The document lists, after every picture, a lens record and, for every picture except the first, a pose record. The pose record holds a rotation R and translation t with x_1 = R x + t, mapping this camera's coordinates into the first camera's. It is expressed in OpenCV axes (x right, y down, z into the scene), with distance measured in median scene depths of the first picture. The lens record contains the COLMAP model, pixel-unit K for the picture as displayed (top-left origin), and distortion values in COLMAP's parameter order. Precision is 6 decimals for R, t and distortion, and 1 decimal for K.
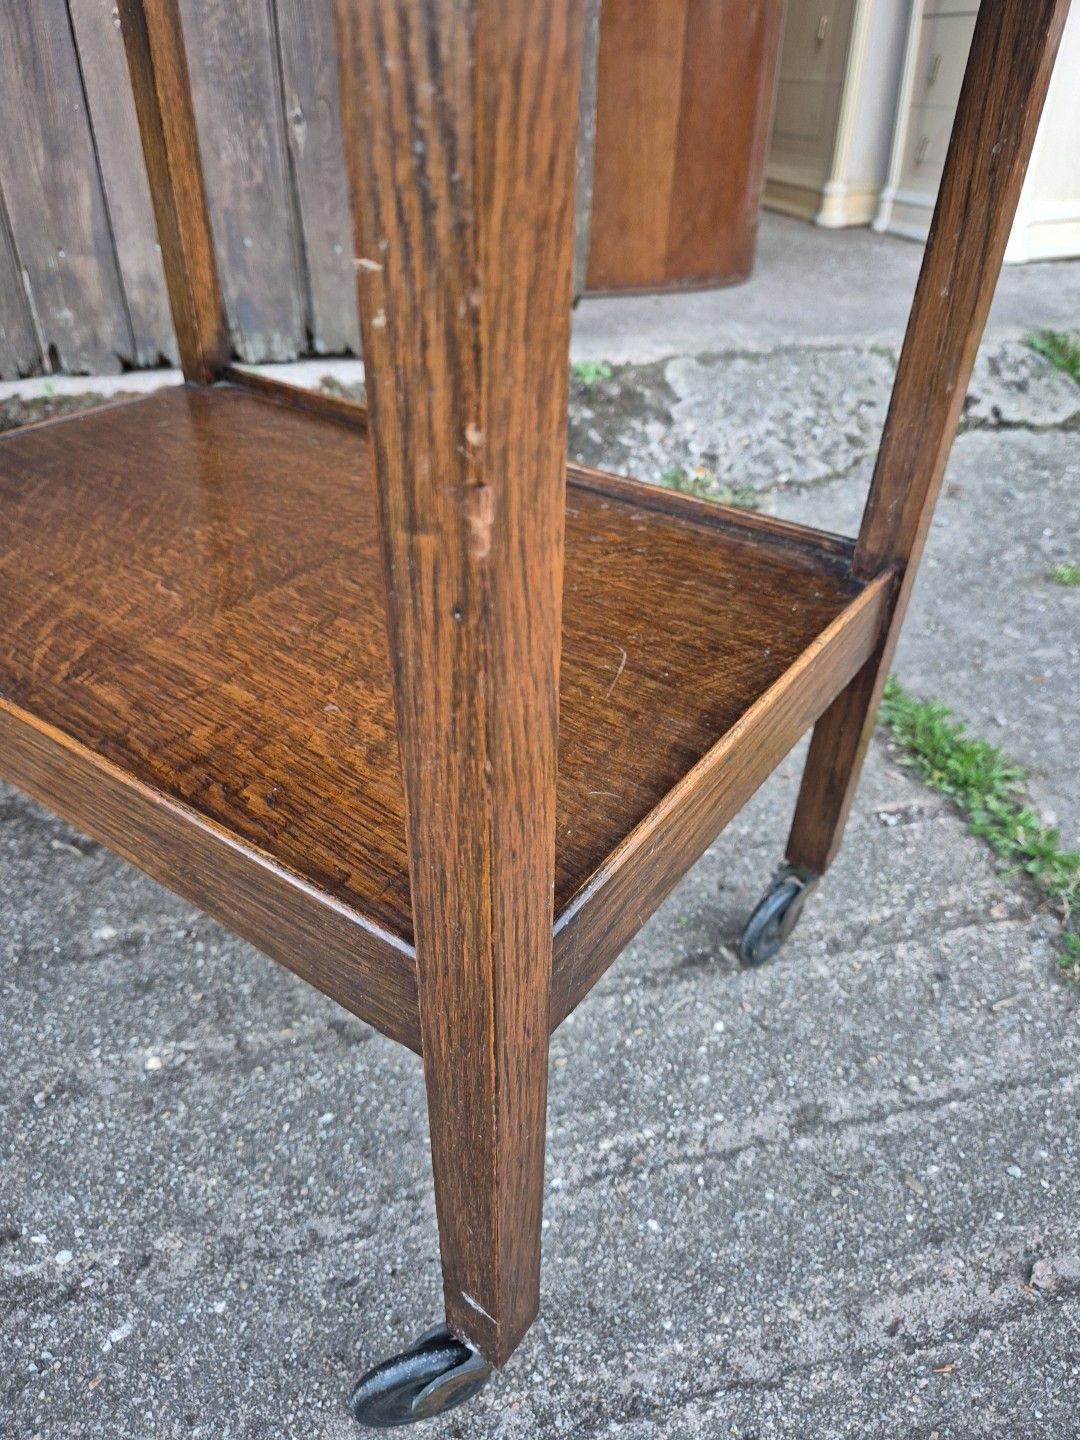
lens RADIAL K [[985.9, 0, 533.8], [0, 985.9, 710.1], [0, 0, 1]] dist [0.042786, -0.048774]
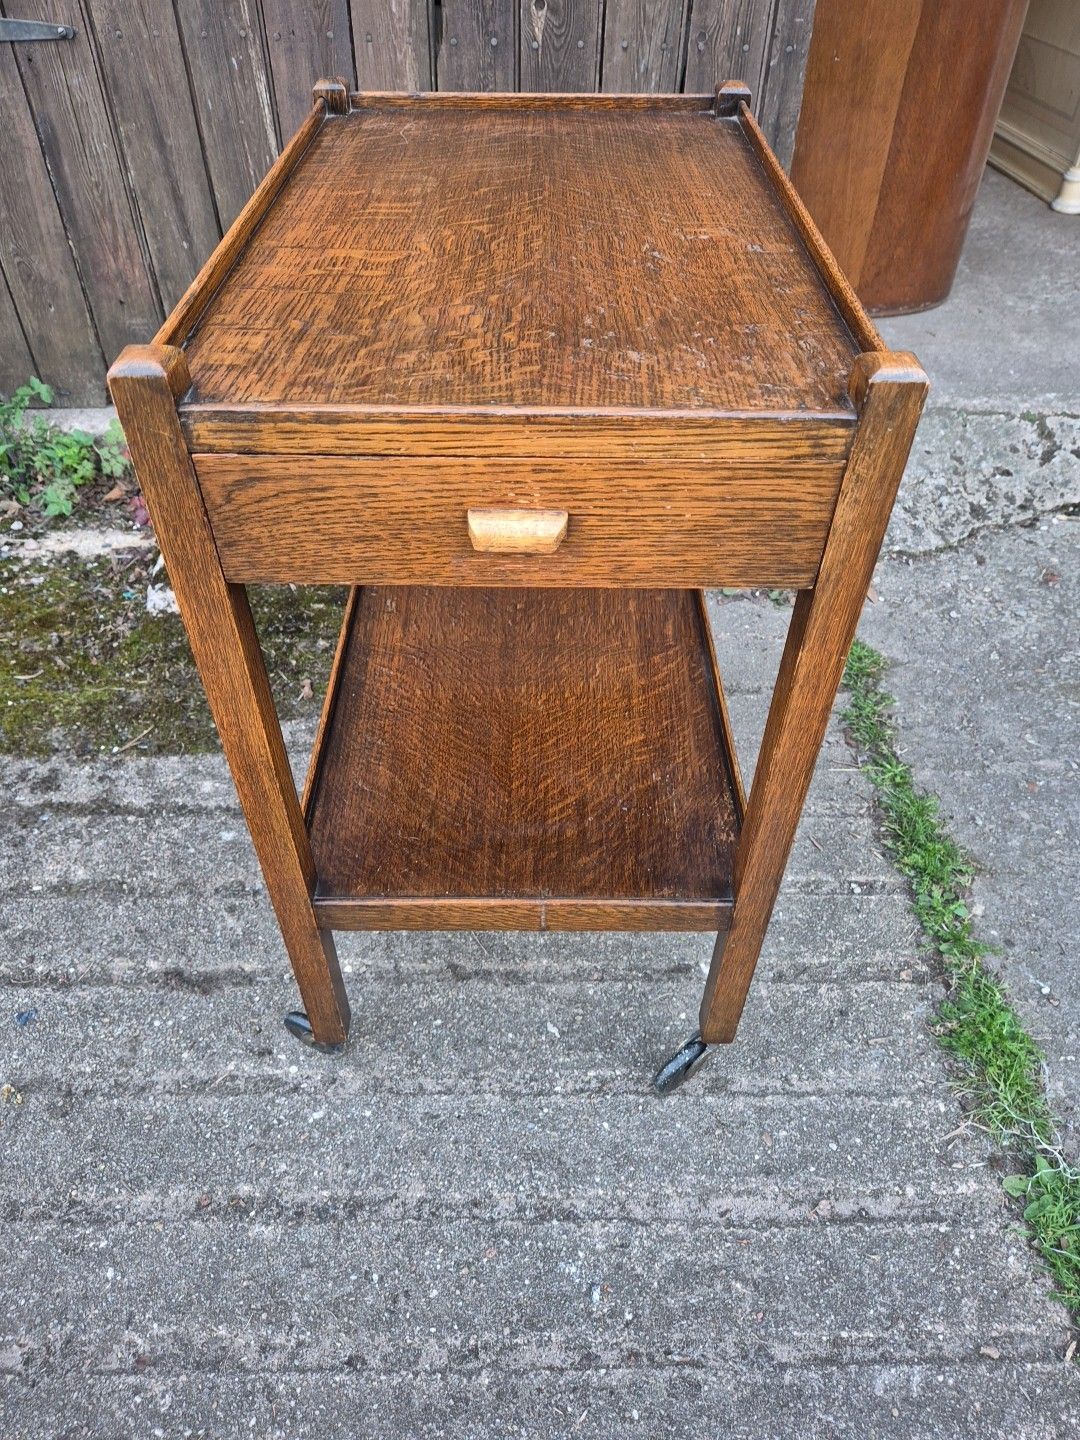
lens RADIAL K [[971.8, 0, 534.7], [0, 971.8, 705.0], [0, 0, 1]] dist [0.063643, -0.061439]
pose [[0.970121, 0.150868, -0.190011, 0.191517], [-0.121559, 0.980010, 0.157494, -0.411446], [0.209973, -0.129691, 0.969067, -0.535842]]
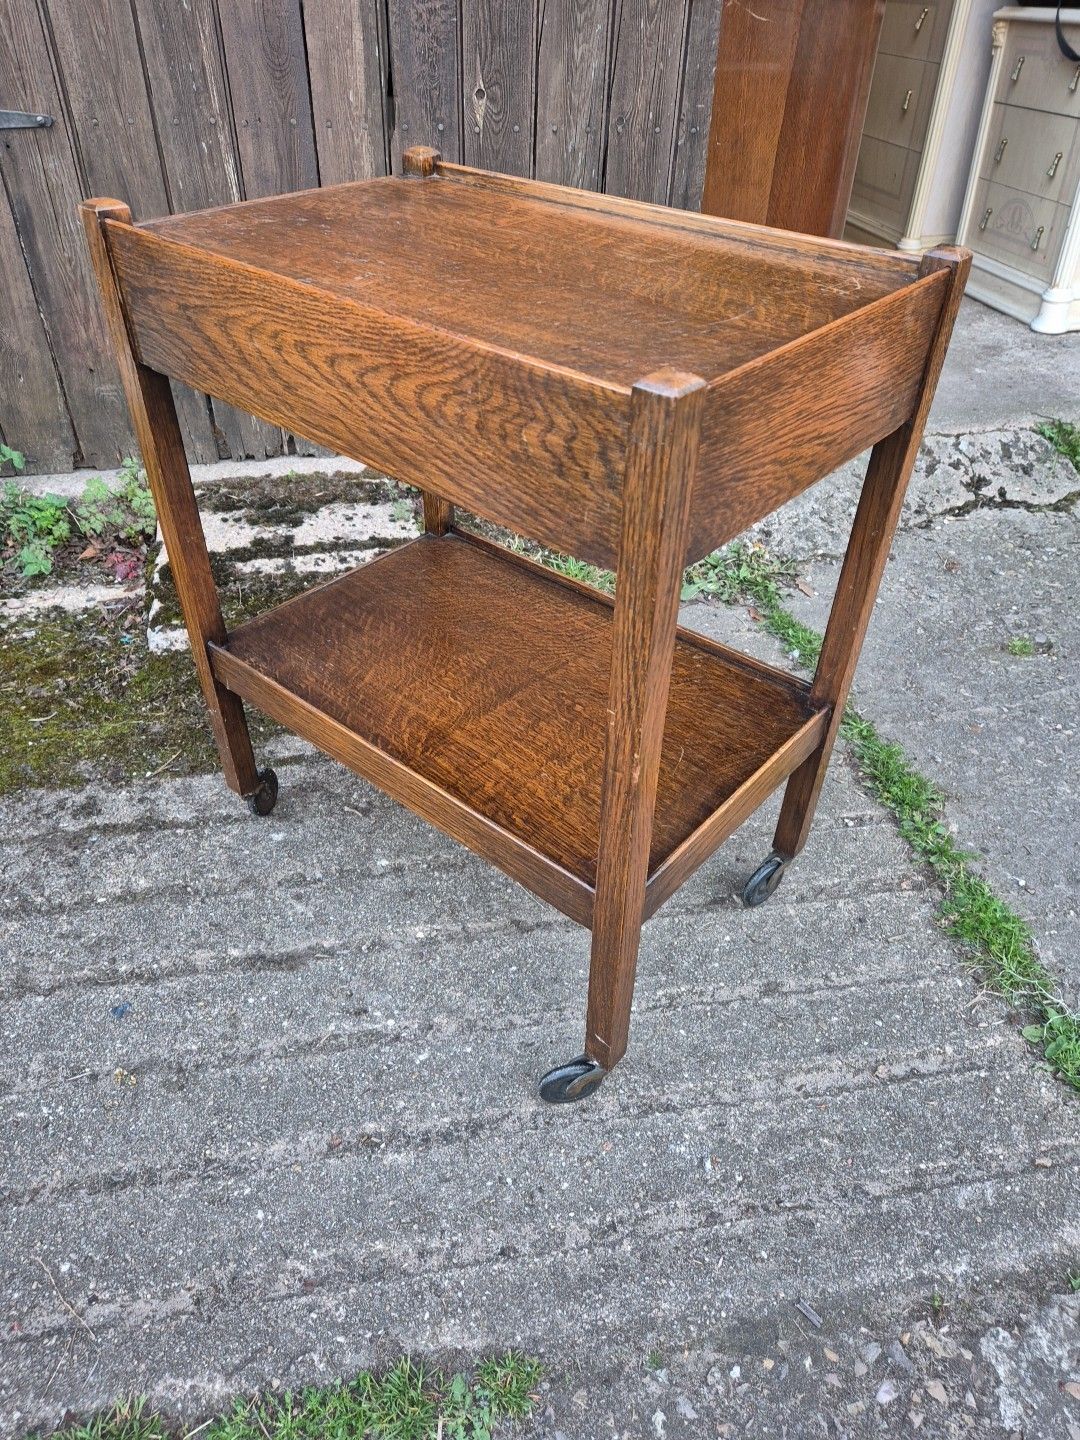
lens RADIAL K [[965.8, 0, 530.3], [0, 965.8, 716.8], [0, 0, 1]] dist [0.070790, -0.065660]
pose [[0.995664, 0.052516, -0.076786, -0.056716], [-0.046865, 0.996184, 0.073635, -0.203395], [0.080360, -0.069717, 0.994325, -0.791686]]
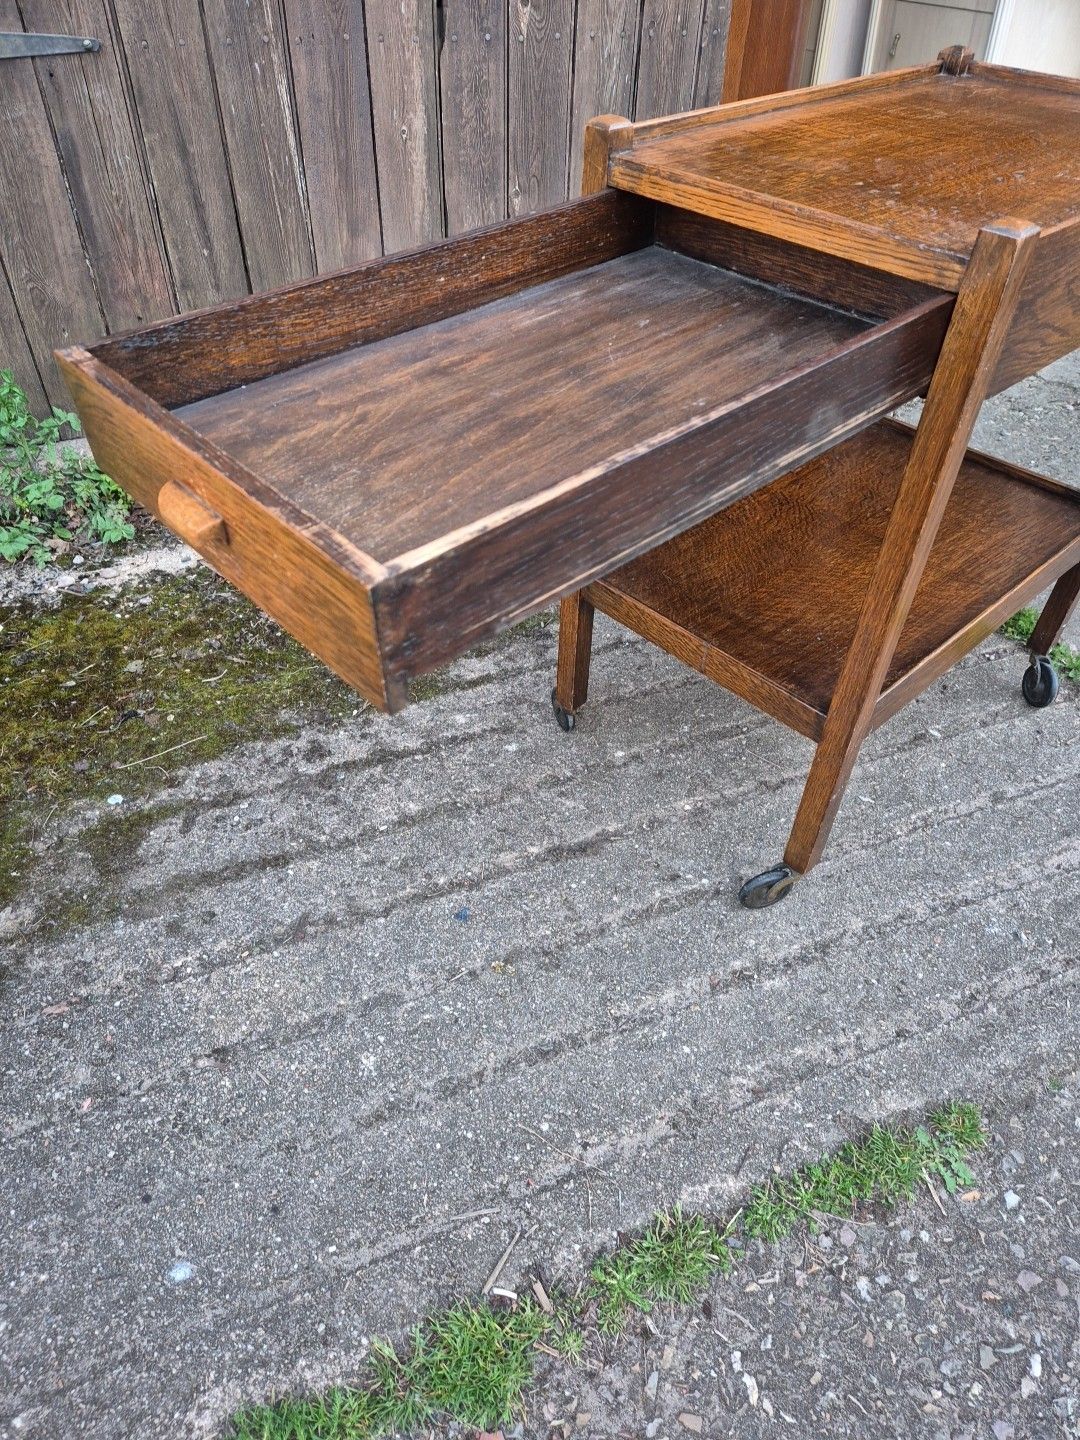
lens RADIAL K [[964.5, 0, 532.1], [0, 964.5, 722.3], [0, 0, 1]] dist [0.074818, -0.069930]
pose [[0.989888, -0.099218, 0.101377, -0.901716], [0.084098, 0.986019, 0.143852, -0.135646], [-0.114233, -0.133871, 0.984393, -0.927195]]
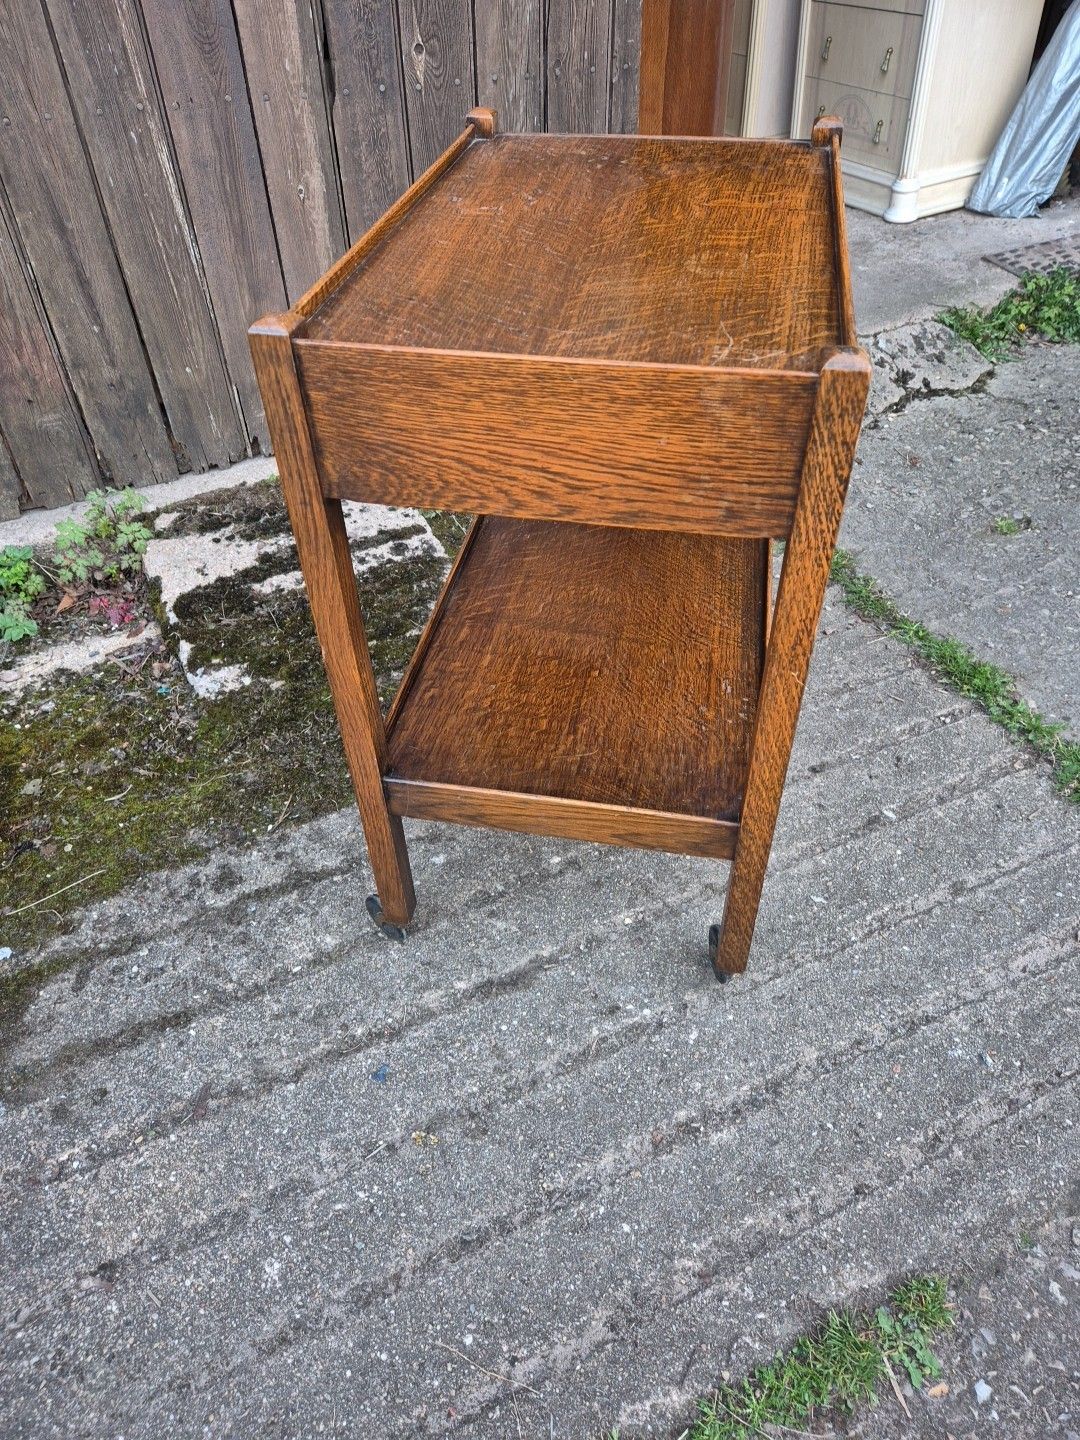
lens RADIAL K [[964.9, 0, 541.7], [0, 964.9, 701.5], [0, 0, 1]] dist [0.069004, -0.063705]
pose [[0.980870, -0.155756, 0.116761, -0.708428], [0.138539, 0.979925, 0.143369, -0.353251], [-0.136748, -0.124451, 0.982757, -0.766797]]
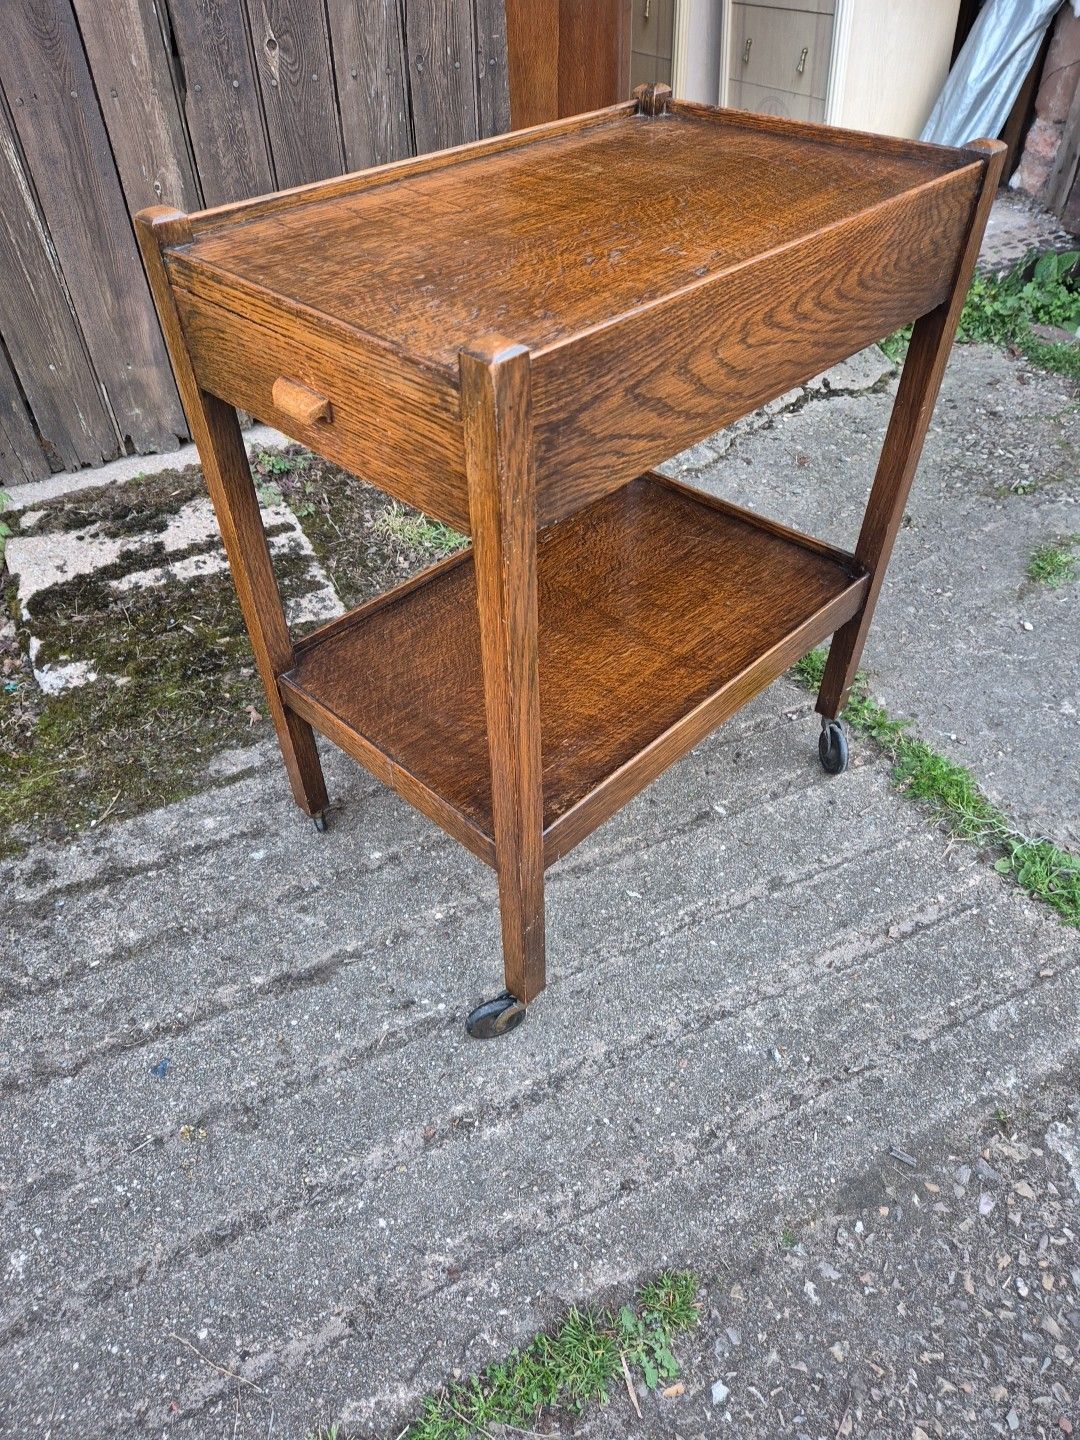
lens RADIAL K [[965.9, 0, 526.4], [0, 965.9, 711.1], [0, 0, 1]] dist [0.070715, -0.065869]
pose [[0.982918, -0.153871, 0.100972, -0.350669], [0.139771, 0.981024, 0.134372, -0.253323], [-0.119732, -0.117964, 0.985773, -0.798916]]
